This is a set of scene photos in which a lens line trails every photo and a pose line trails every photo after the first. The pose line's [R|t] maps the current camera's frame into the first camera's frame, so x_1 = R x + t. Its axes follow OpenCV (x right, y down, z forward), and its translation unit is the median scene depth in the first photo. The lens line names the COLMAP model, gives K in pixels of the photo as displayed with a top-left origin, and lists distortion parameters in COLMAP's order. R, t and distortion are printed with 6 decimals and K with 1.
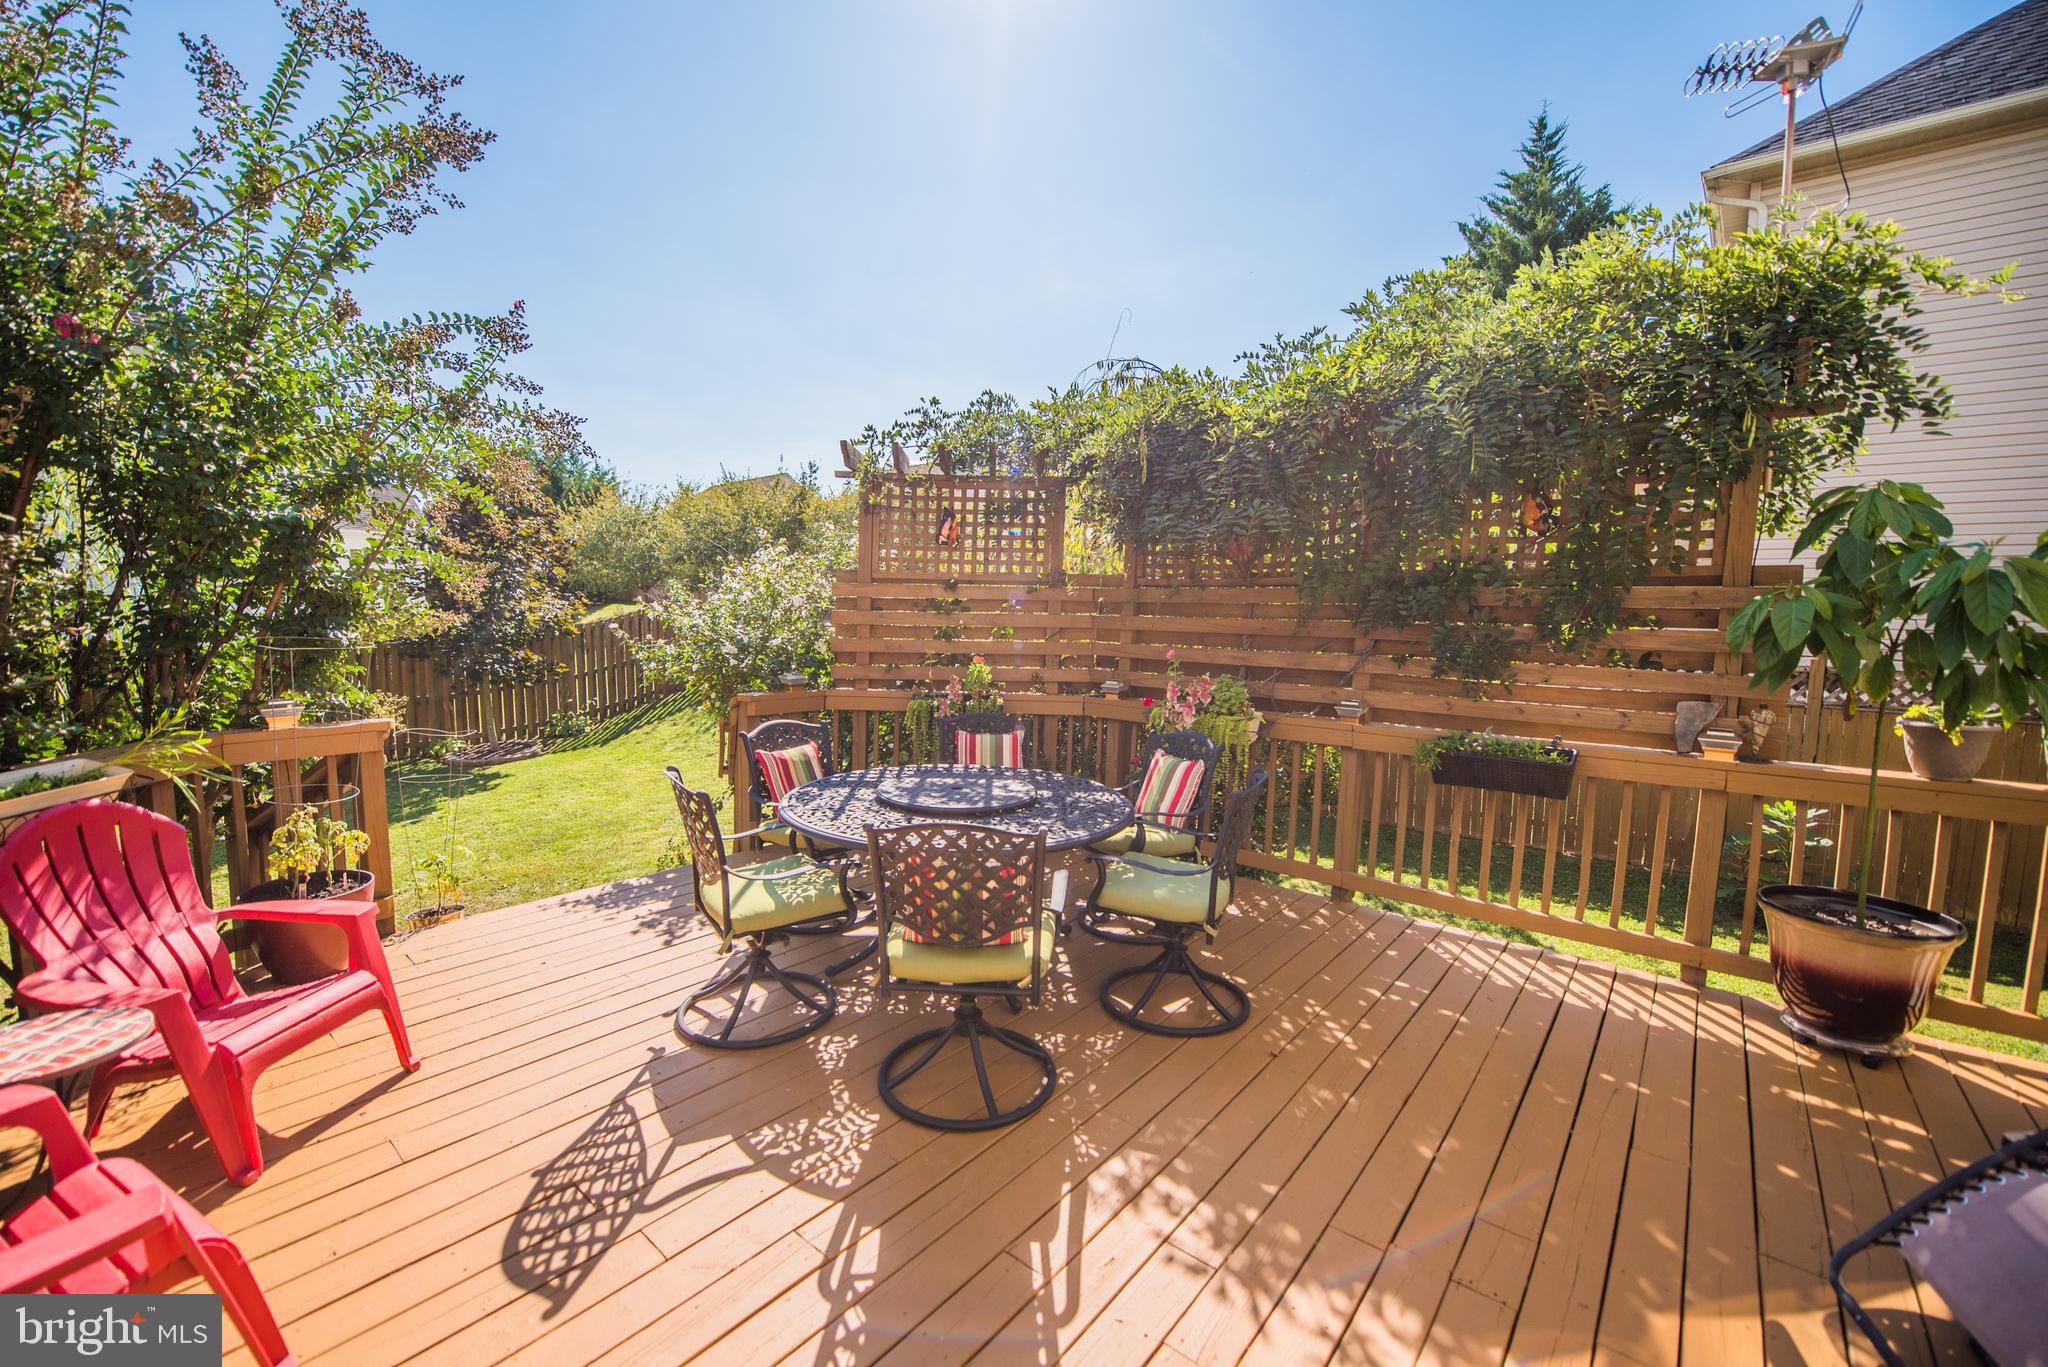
lens RADIAL K [[816.6, 0, 1026.7], [0, 816.6, 683.7], [0, 0, 1]] dist [-0.017193, -0.001637]
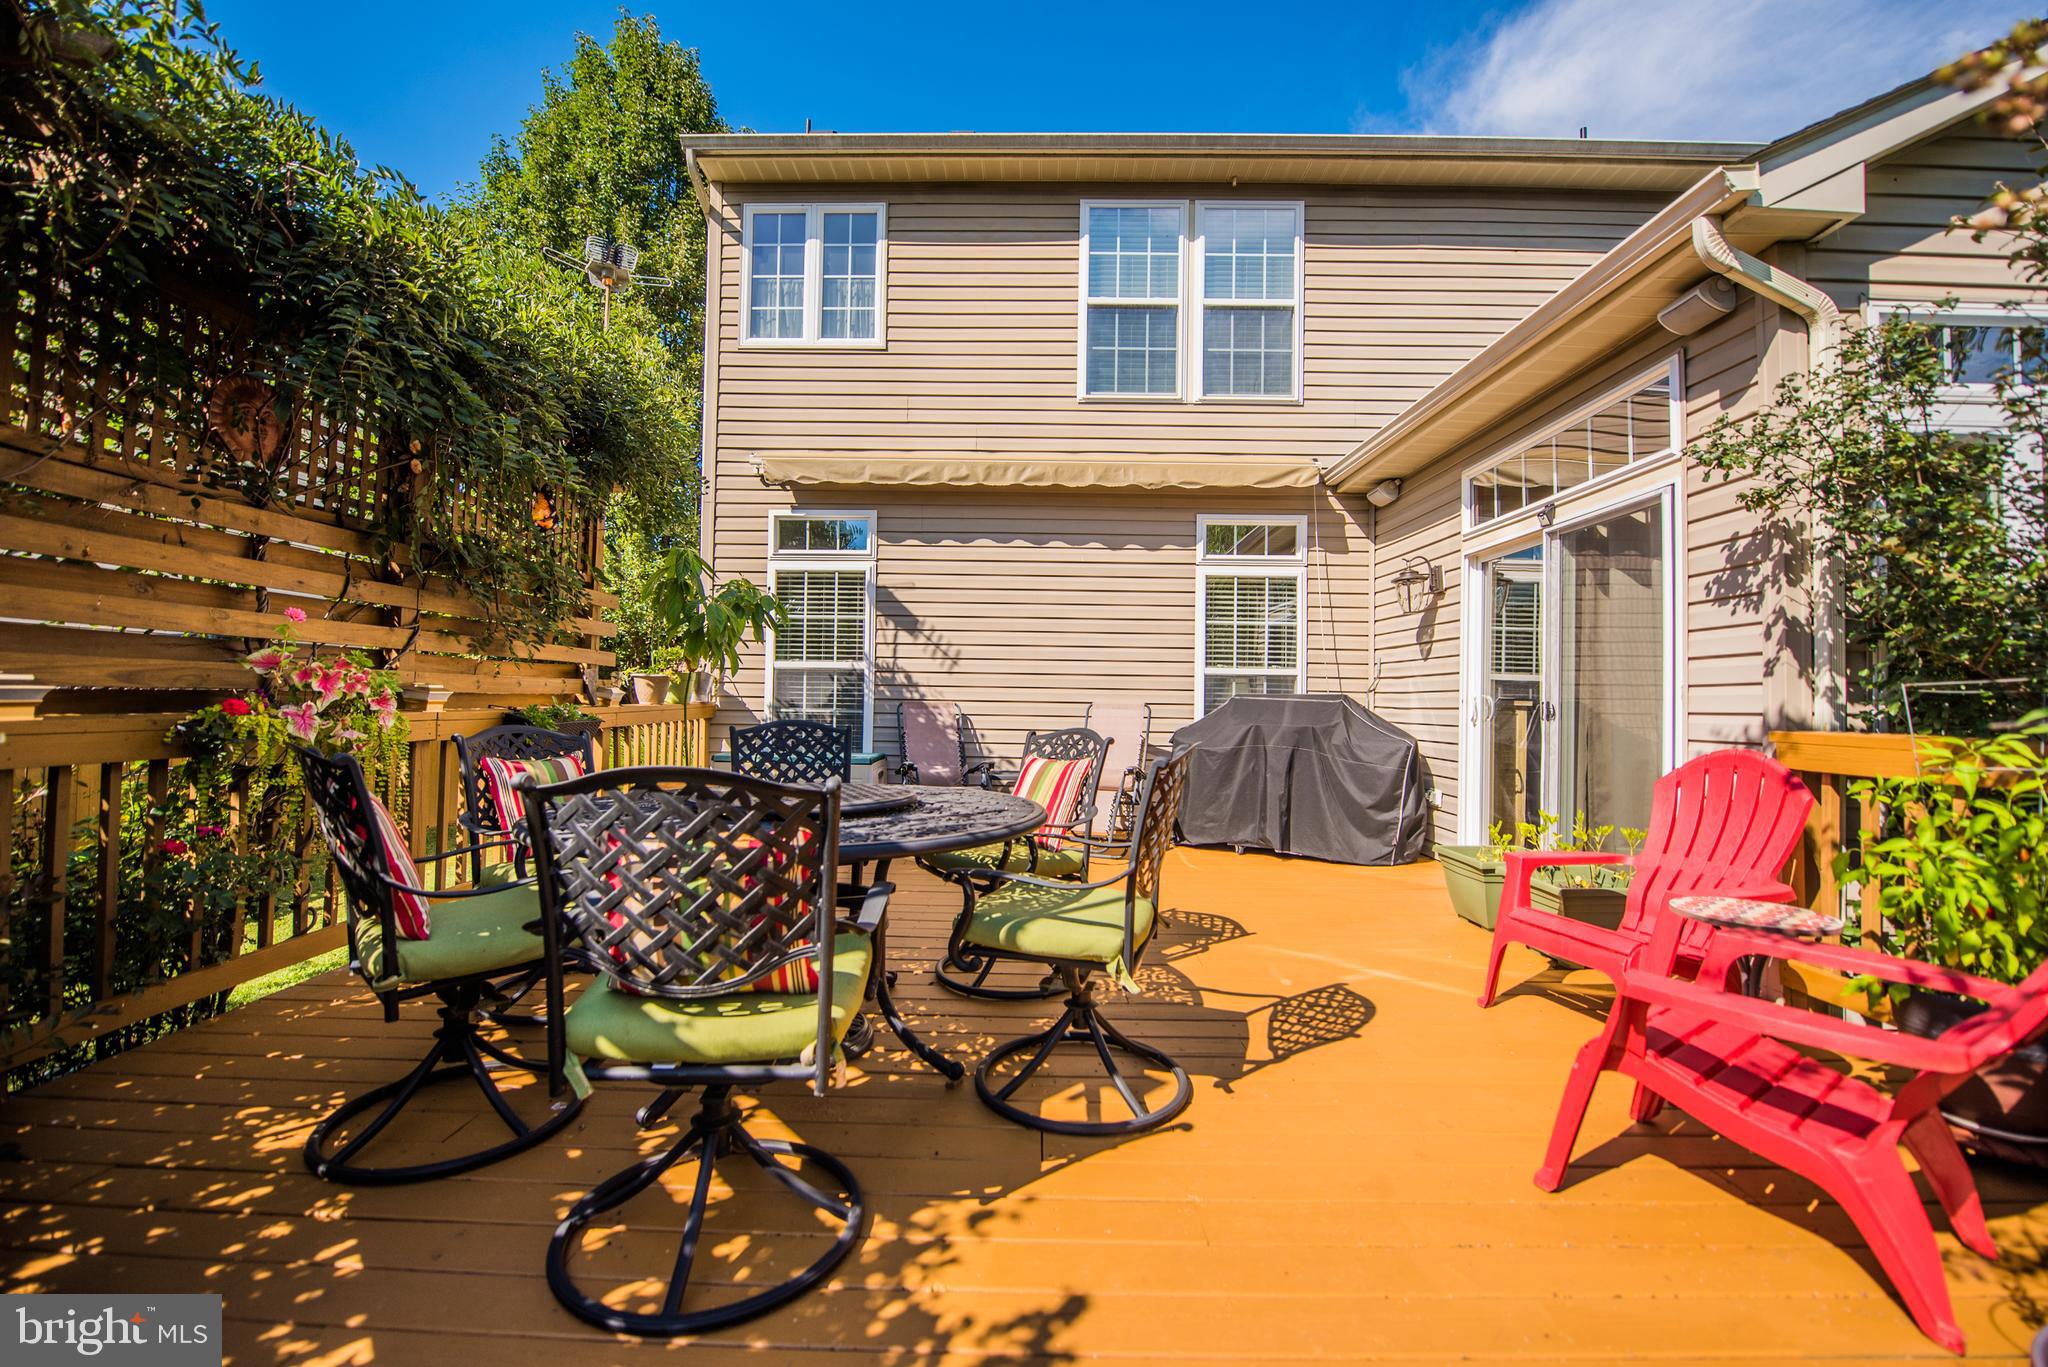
lens RADIAL K [[816.6, 0, 1014.7], [0, 816.6, 670.3], [0, 0, 1]] dist [-0.017193, -0.001637]
pose [[-0.627848, 0.004290, 0.778324, -1.217927], [0.043582, 0.998610, 0.029652, 0.016451], [-0.777115, 0.052538, -0.627162, 2.100551]]
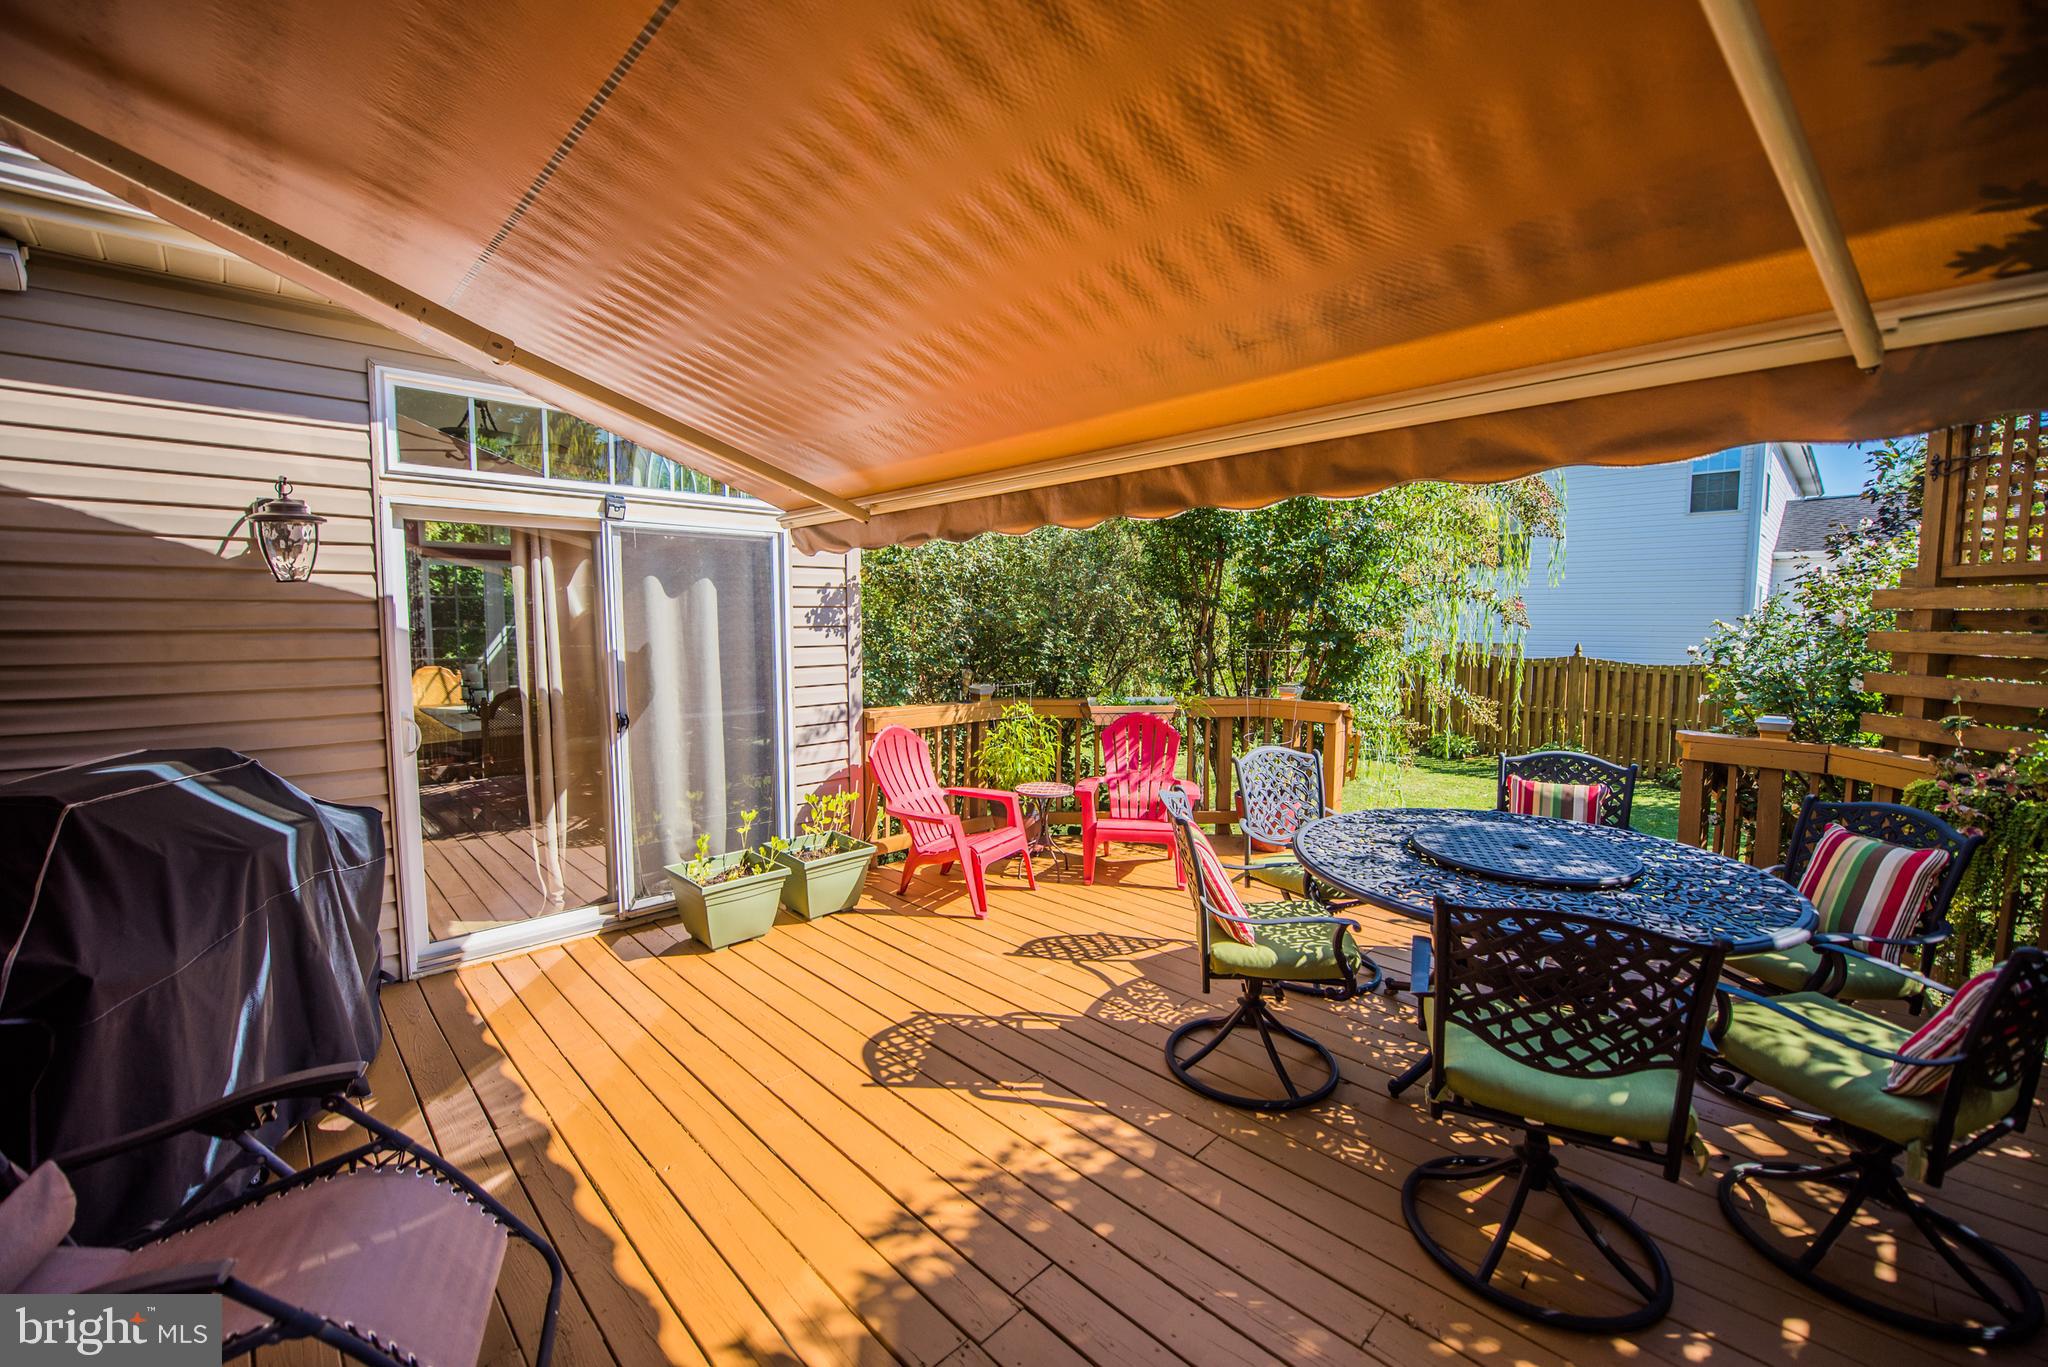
lens RADIAL K [[816.6, 0, 1021.8], [0, 816.6, 684.9], [0, 0, 1]] dist [-0.017193, -0.001637]
pose [[-0.093170, 0.065364, -0.993502, 1.203514], [-0.094442, 0.992763, 0.074172, -0.070273], [0.991161, 0.100739, -0.086323, 0.922037]]
